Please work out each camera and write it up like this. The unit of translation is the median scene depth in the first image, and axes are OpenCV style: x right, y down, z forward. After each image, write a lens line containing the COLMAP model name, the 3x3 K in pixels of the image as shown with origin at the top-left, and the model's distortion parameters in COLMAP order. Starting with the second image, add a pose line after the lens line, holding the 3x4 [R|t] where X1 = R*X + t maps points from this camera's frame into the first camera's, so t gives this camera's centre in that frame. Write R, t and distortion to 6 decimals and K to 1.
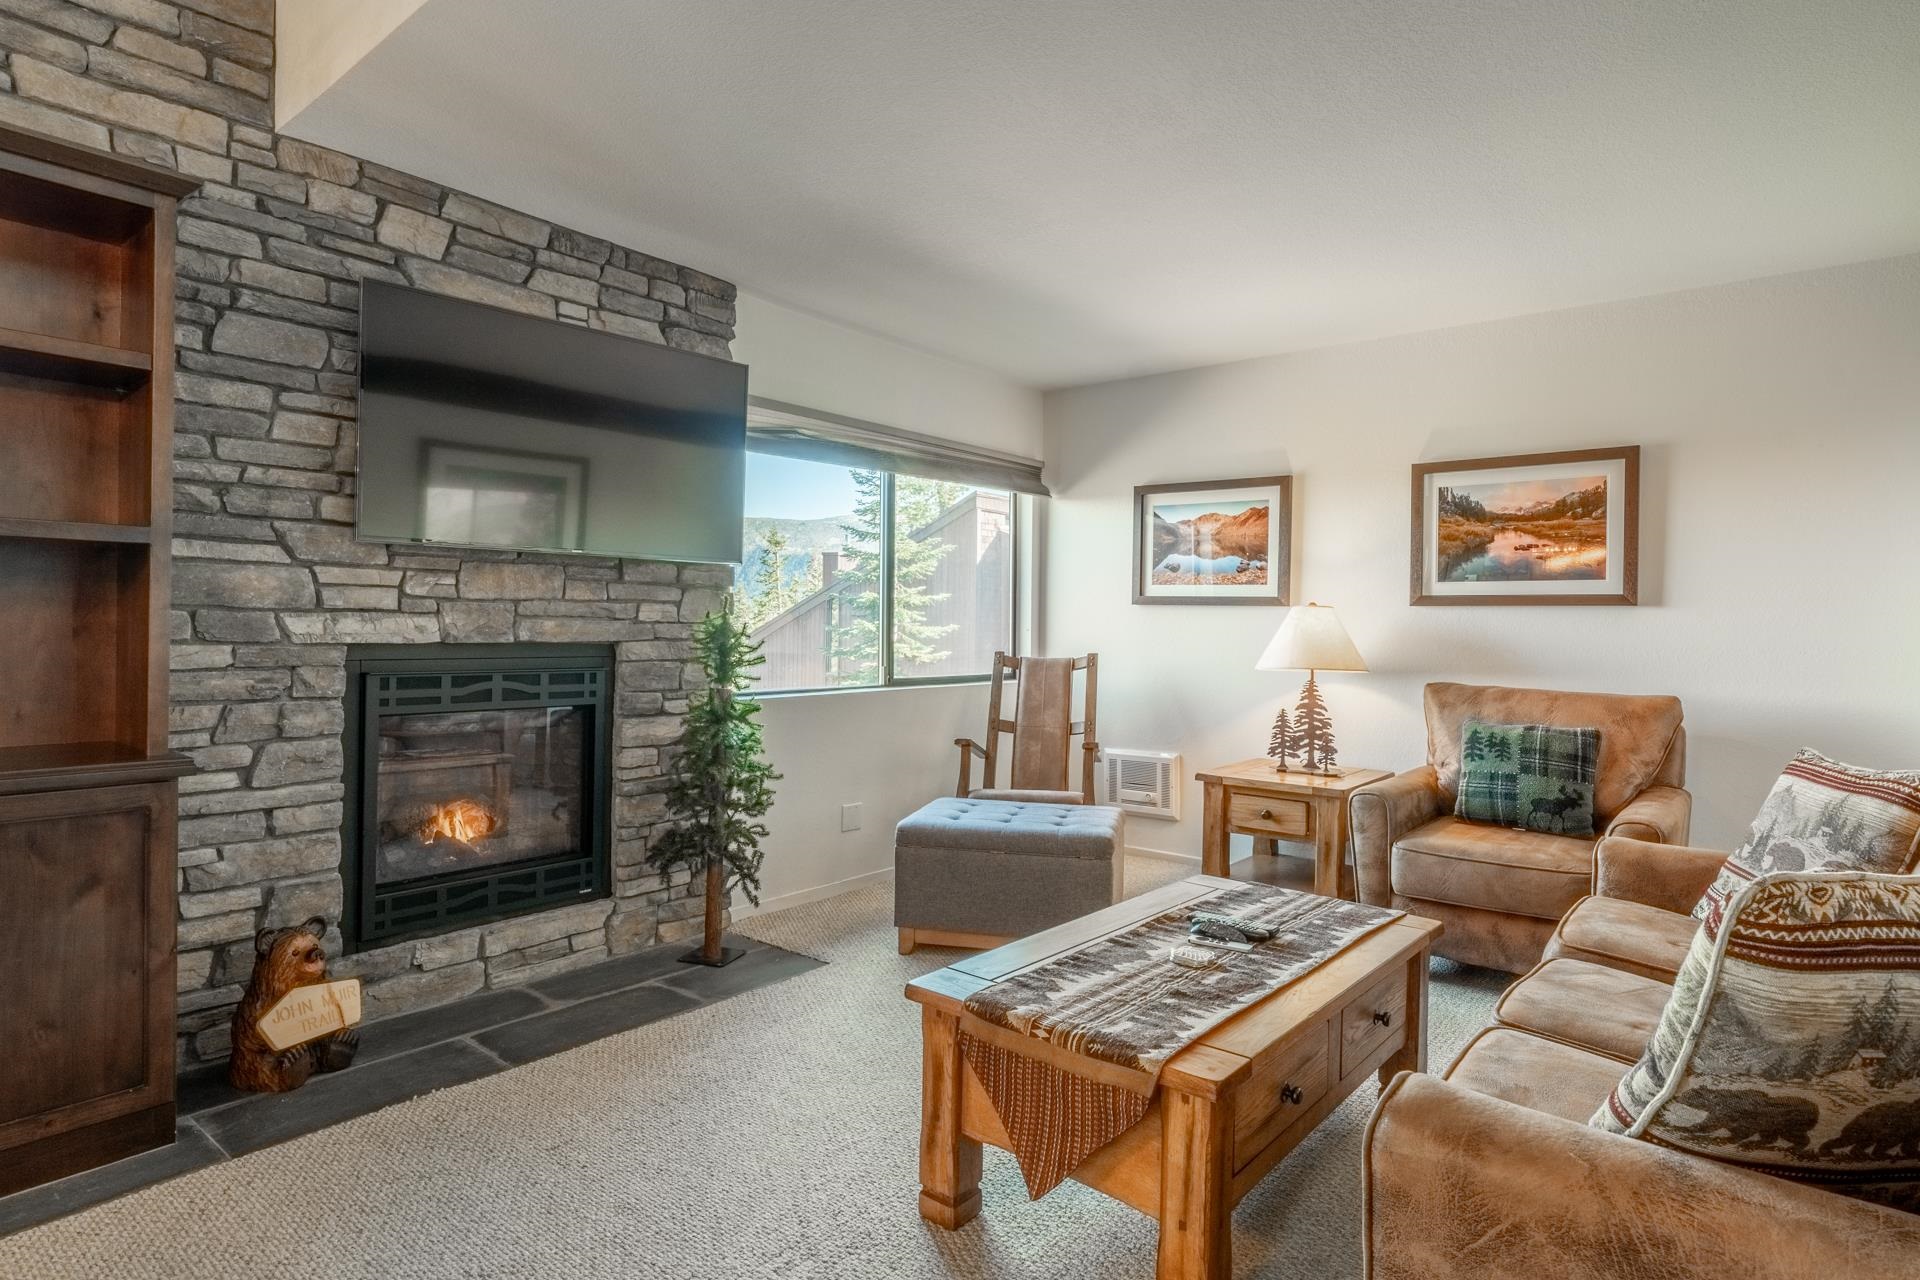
lens RADIAL K [[1016.1, 0, 969.9], [0, 1016.1, 628.0], [0, 0, 1]] dist [-0.002841, -0.001290]
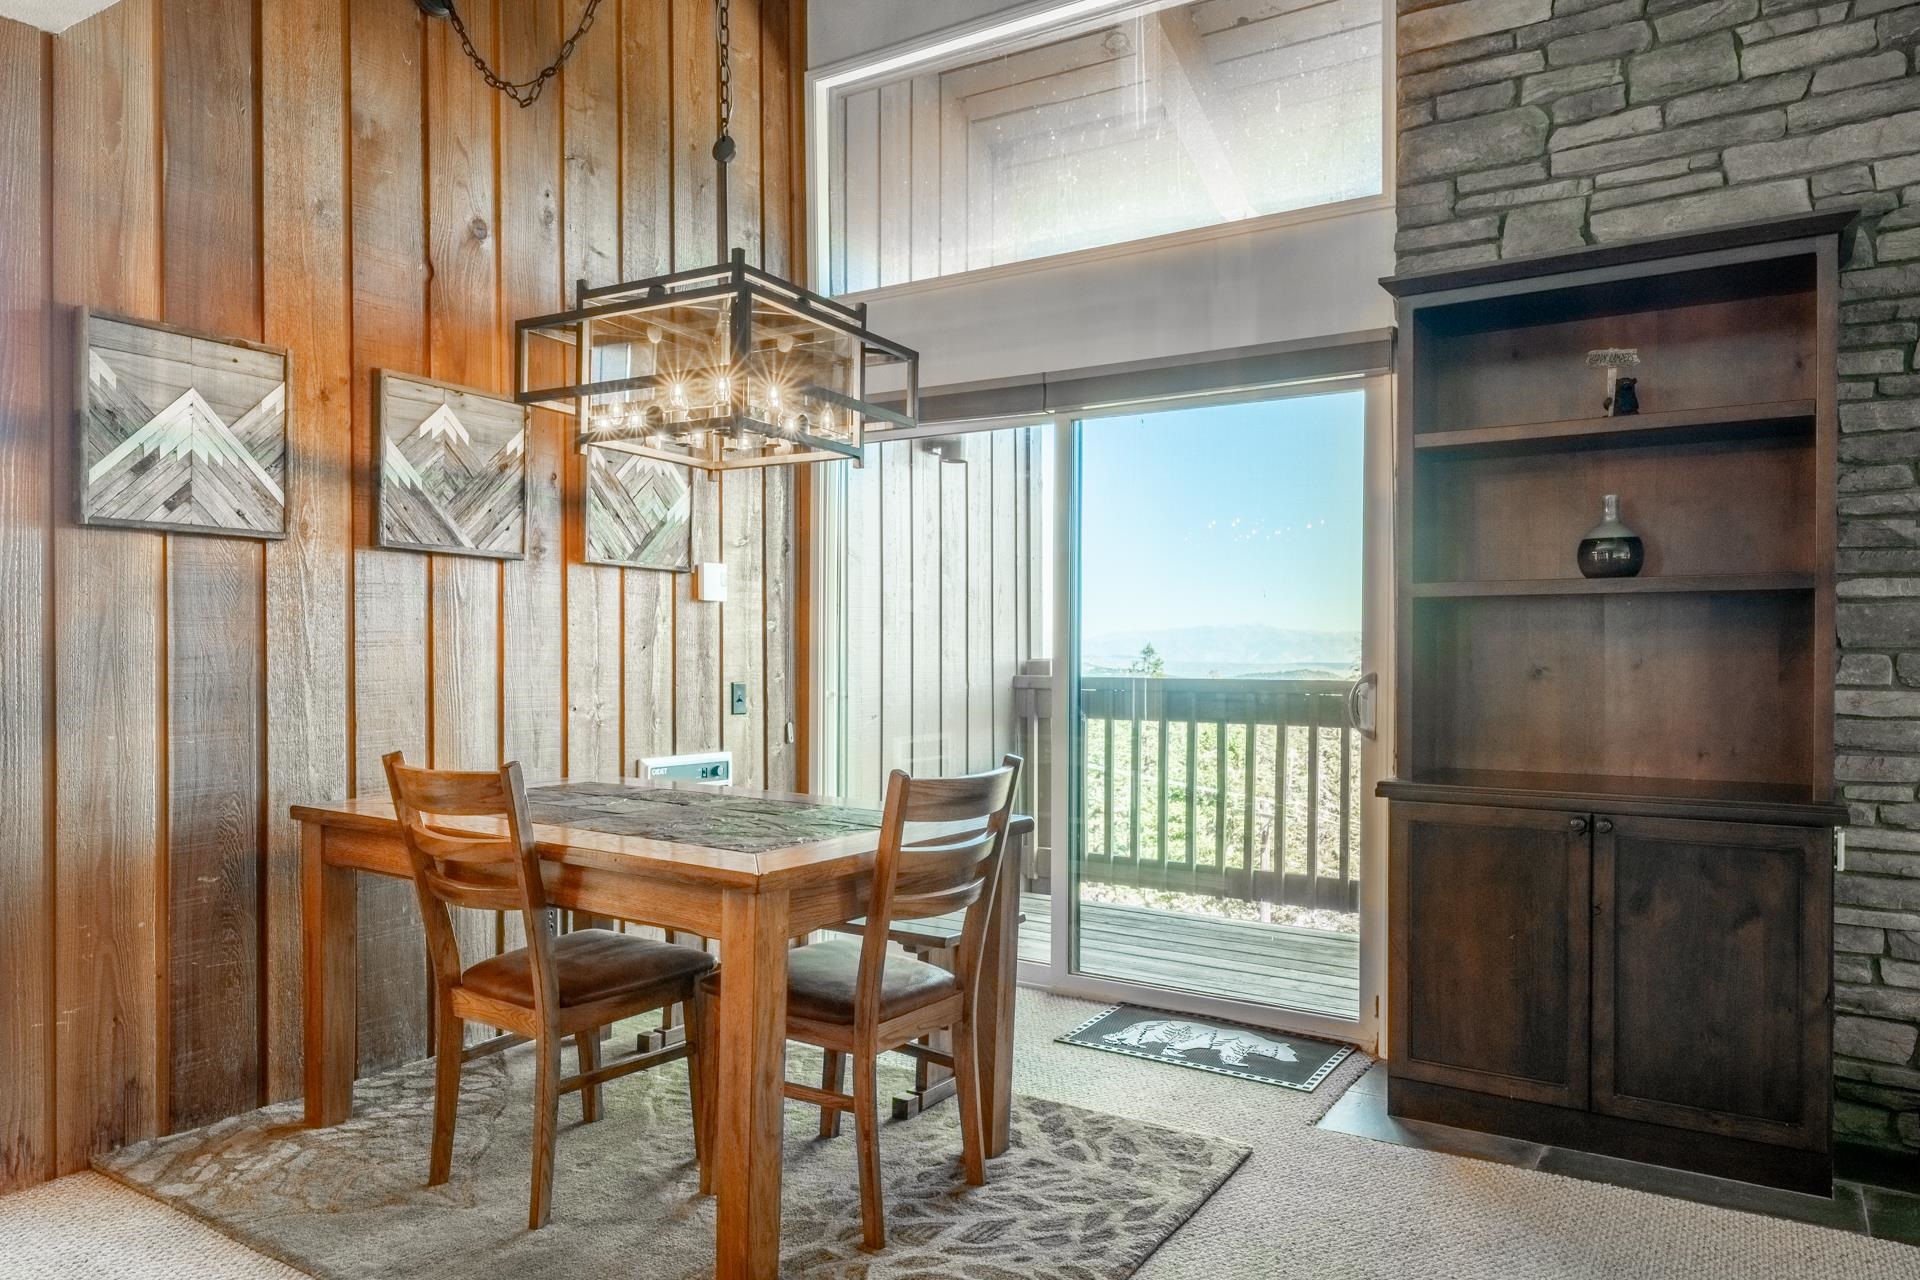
lens RADIAL K [[1264.5, 0, 965.0], [0, 1264.5, 663.3], [0, 0, 1]] dist [-0.003733, 0.001318]
pose [[0.105578, -0.008338, -0.994376, 0.294899], [-0.003572, 0.999955, -0.008764, 0.004428], [0.994405, 0.004477, 0.105544, 0.032205]]
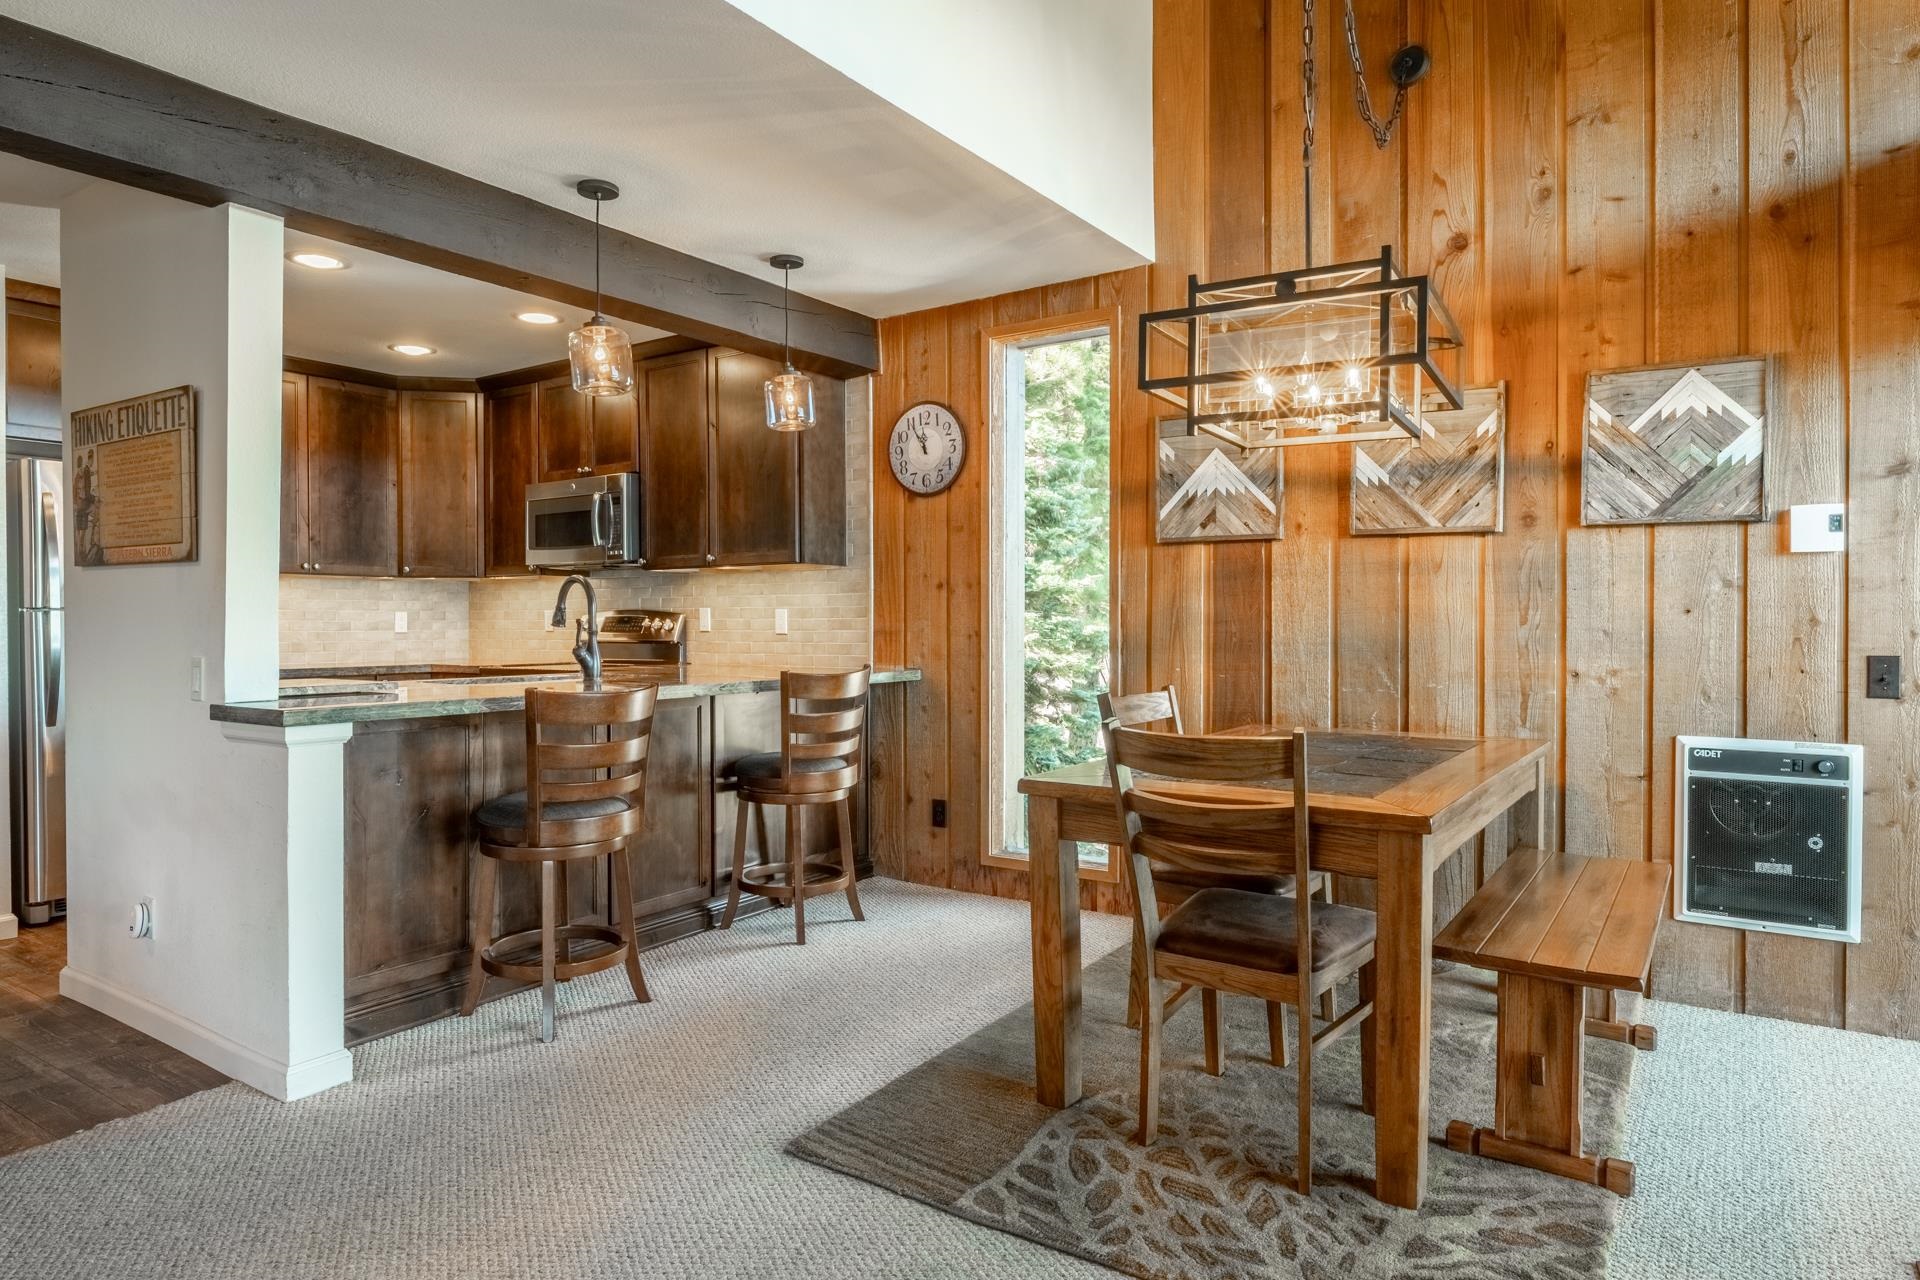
lens RADIAL K [[1117.5, 0, 960.0], [0, 1117.5, 640.0], [0, 0, 1]] dist [-0.001346, 0.000375]
pose [[-0.996303, -0.017032, -0.084206, -0.449341], [-0.018555, 0.999678, 0.017333, -0.003057], [0.083884, 0.018831, -0.996298, 1.027733]]
